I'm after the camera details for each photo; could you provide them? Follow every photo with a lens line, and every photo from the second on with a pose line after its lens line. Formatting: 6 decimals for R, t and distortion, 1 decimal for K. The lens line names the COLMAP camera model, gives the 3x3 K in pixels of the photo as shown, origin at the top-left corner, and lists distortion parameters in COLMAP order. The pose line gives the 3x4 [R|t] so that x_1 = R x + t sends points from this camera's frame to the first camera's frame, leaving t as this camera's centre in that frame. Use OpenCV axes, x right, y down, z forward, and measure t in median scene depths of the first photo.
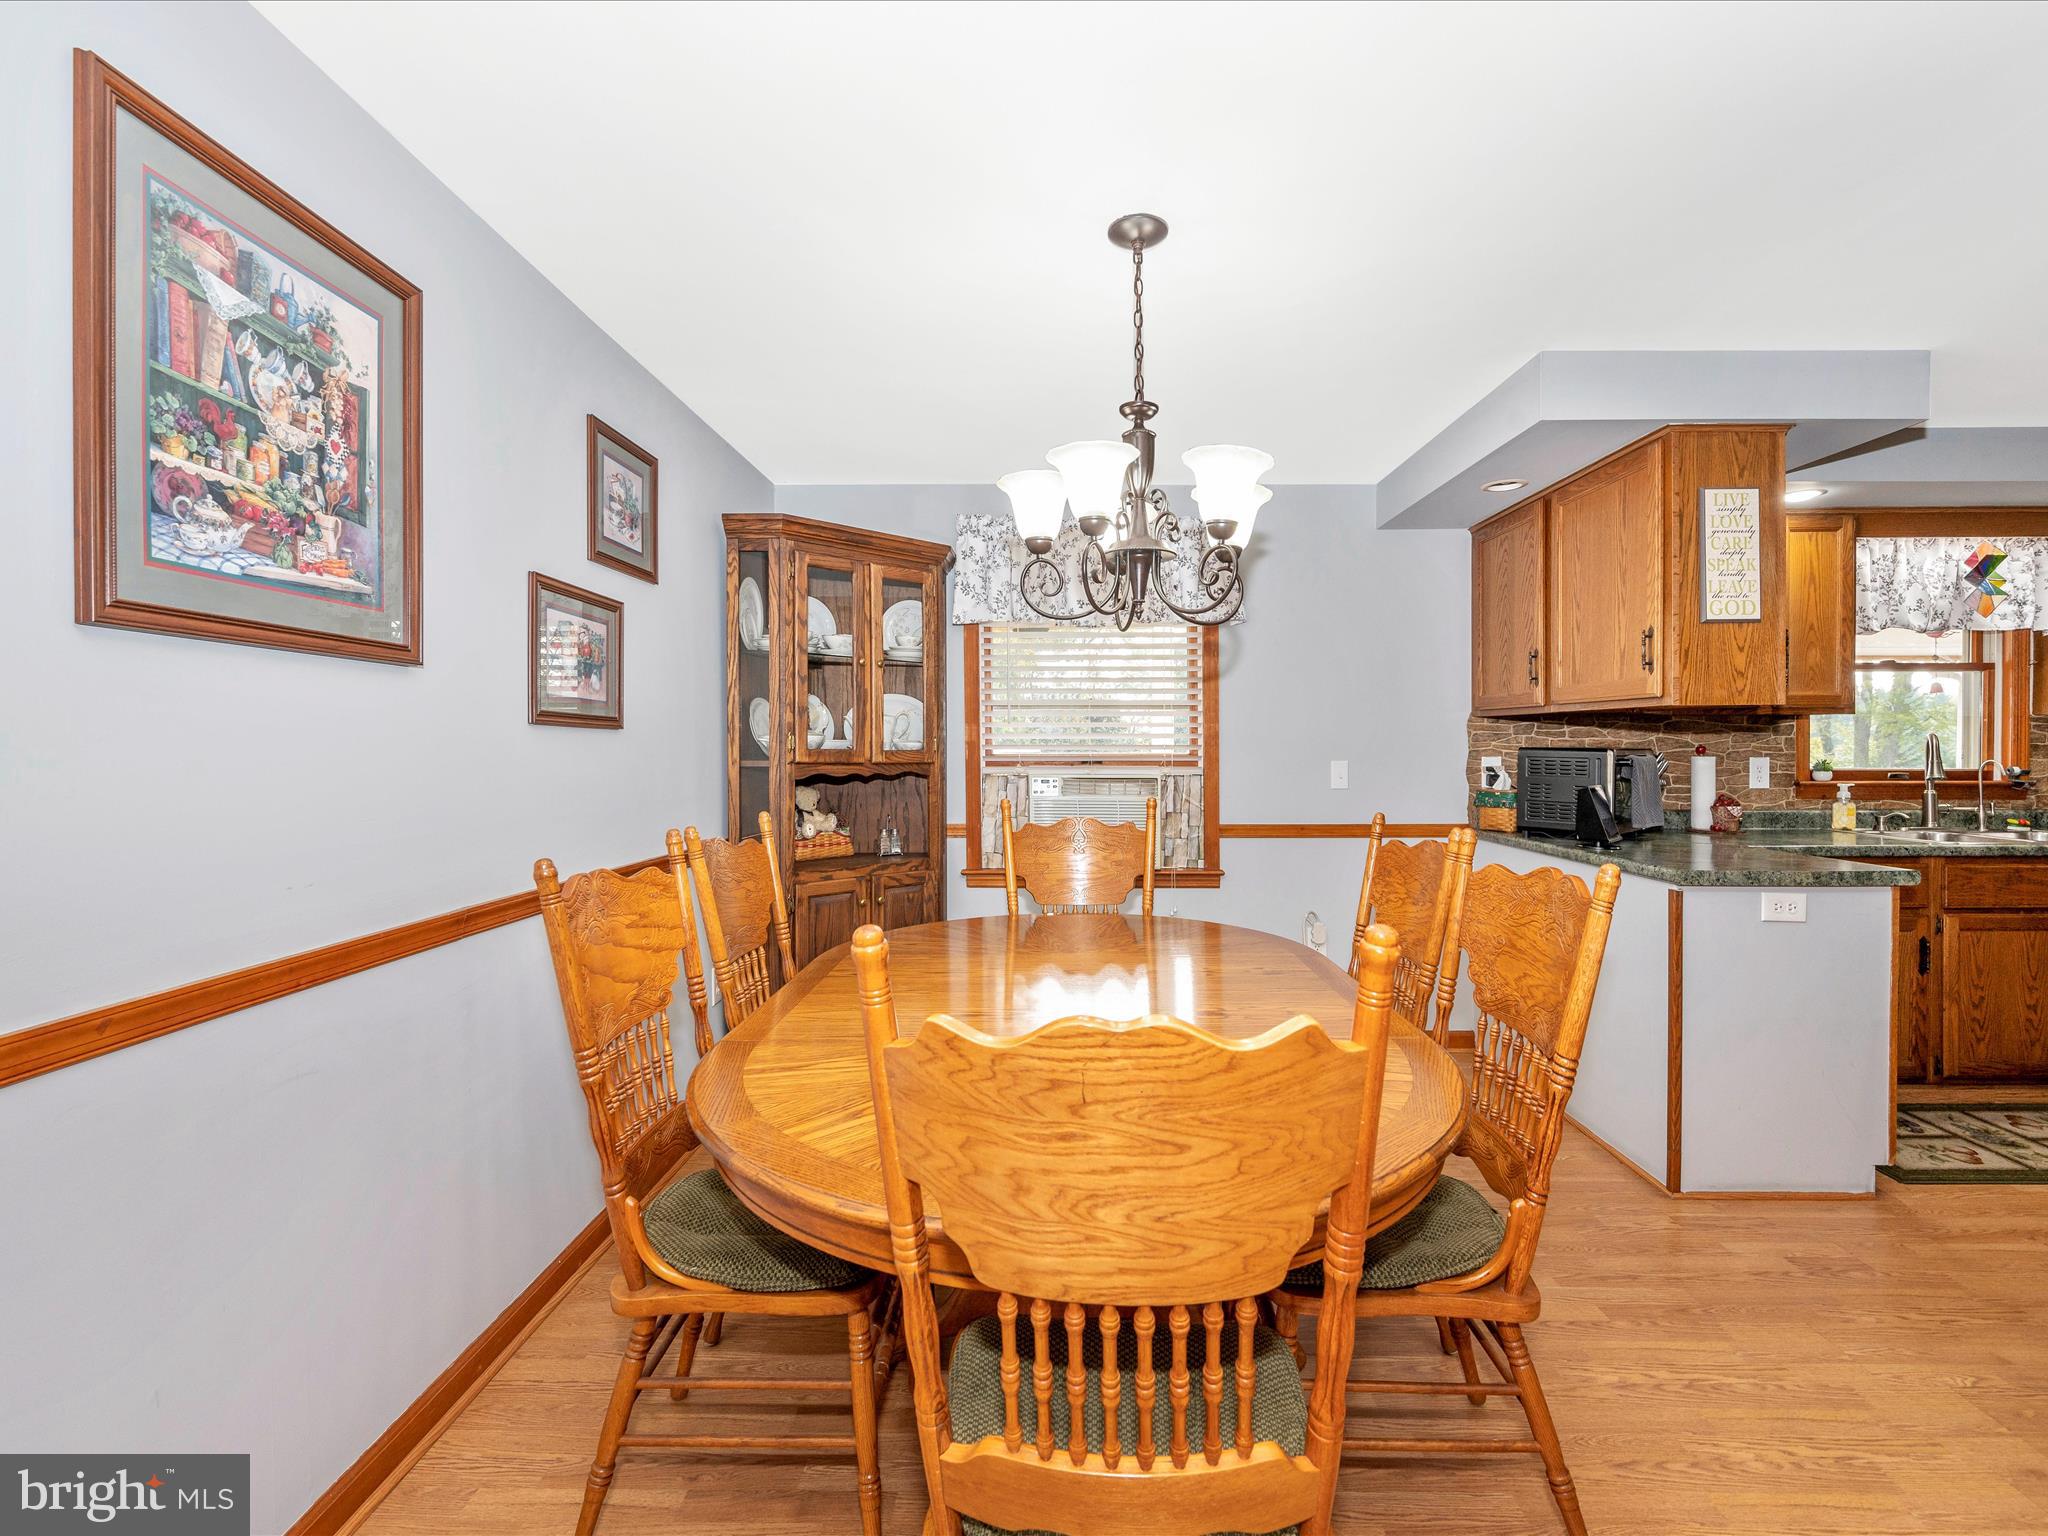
lens RADIAL K [[932.6, 0, 1036.0], [0, 932.6, 769.7], [0, 0, 1]] dist [-0.001459, 0.000010]
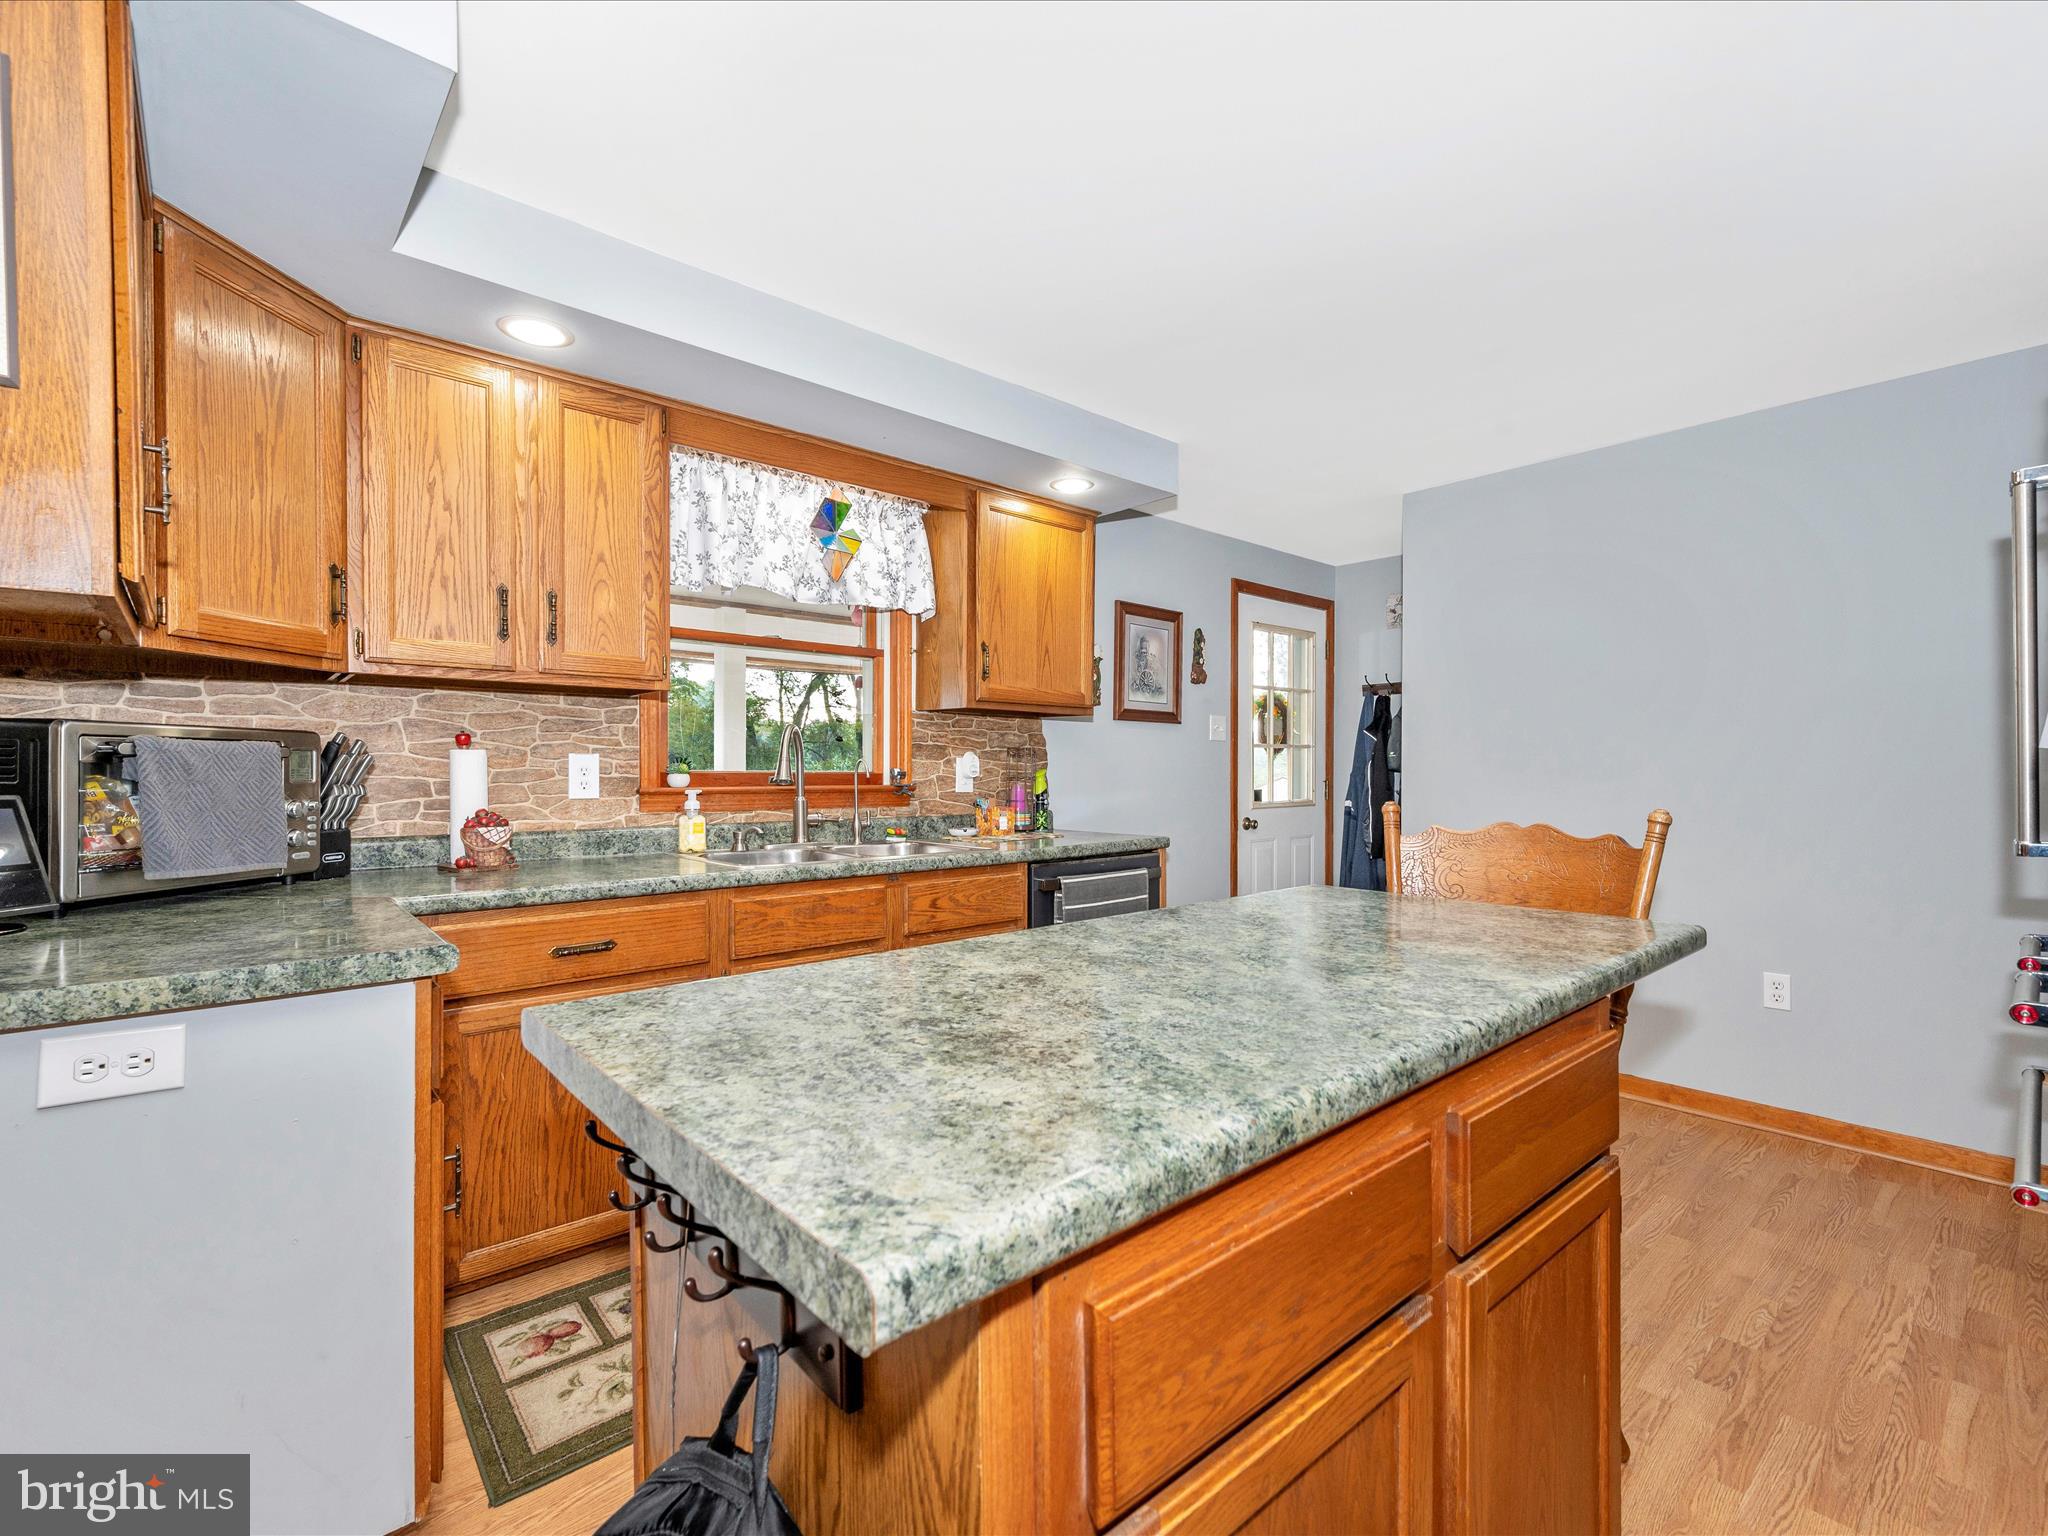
lens RADIAL K [[932.6, 0, 1053.4], [0, 932.6, 815.1], [0, 0, 1]] dist [-0.001459, 0.000010]
pose [[0.729687, -0.030572, 0.683098, 0.573624], [0.014380, 0.999465, 0.029371, 0.017359], [-0.683630, -0.011609, 0.729736, 0.266598]]
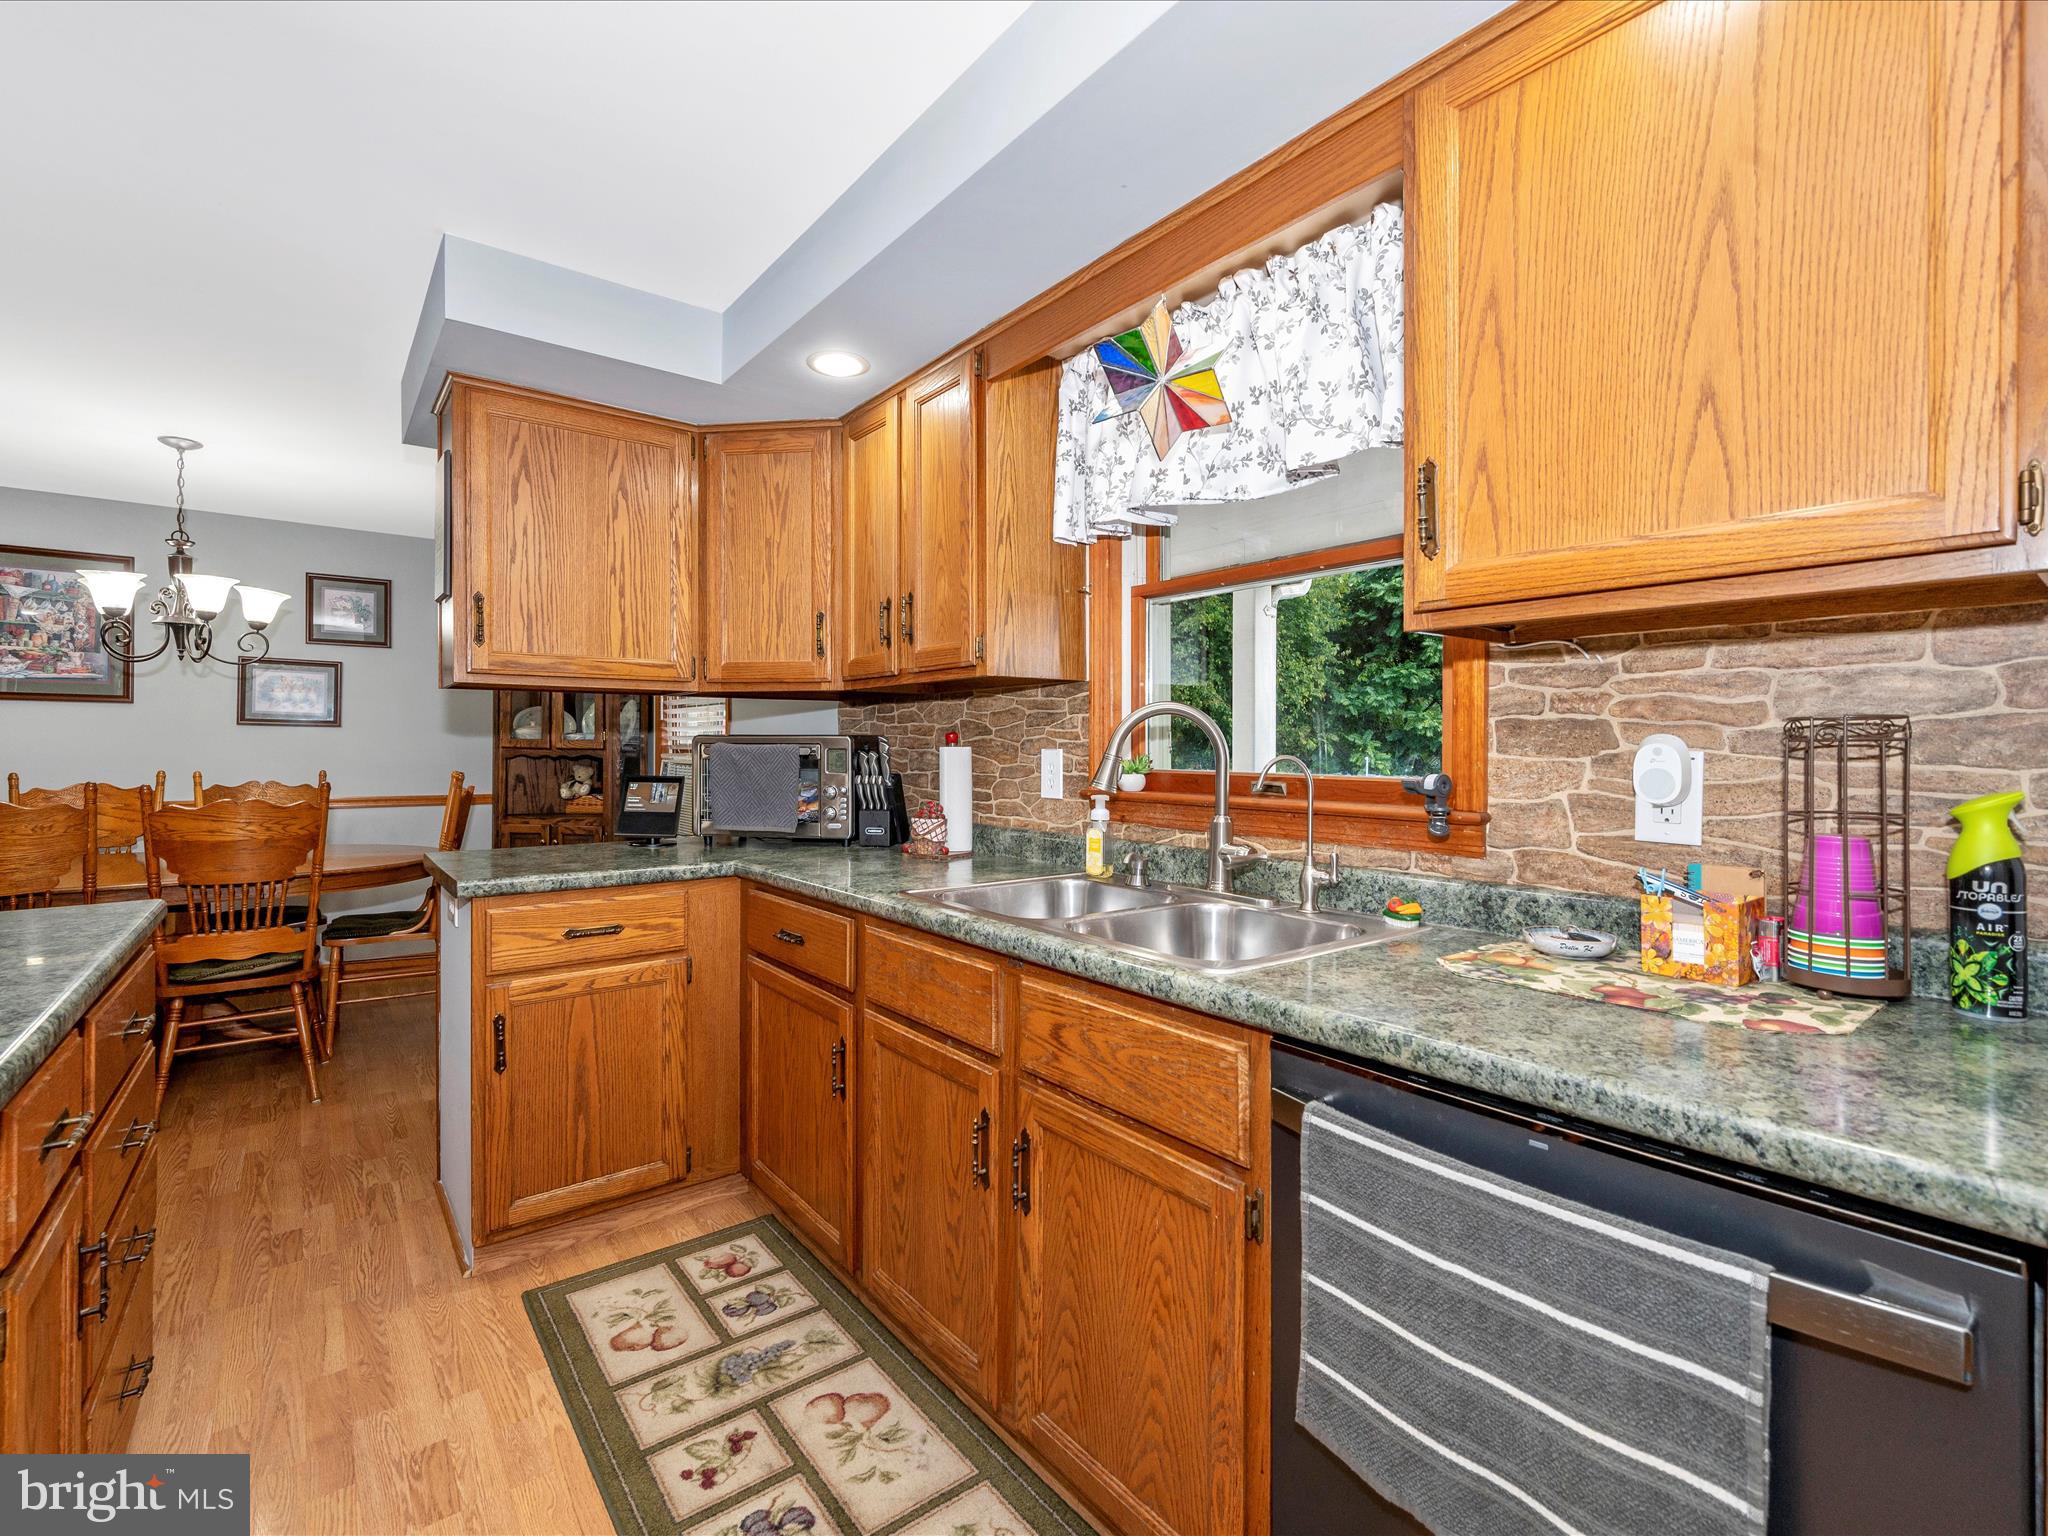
lens RADIAL K [[932.6, 0, 1009.8], [0, 932.6, 765.0], [0, 0, 1]] dist [-0.001459, 0.000010]
pose [[0.611631, 0.018052, -0.790937, 1.291432], [-0.024069, 0.999701, 0.004204, -0.004575], [0.790777, 0.016466, 0.611883, 0.610270]]
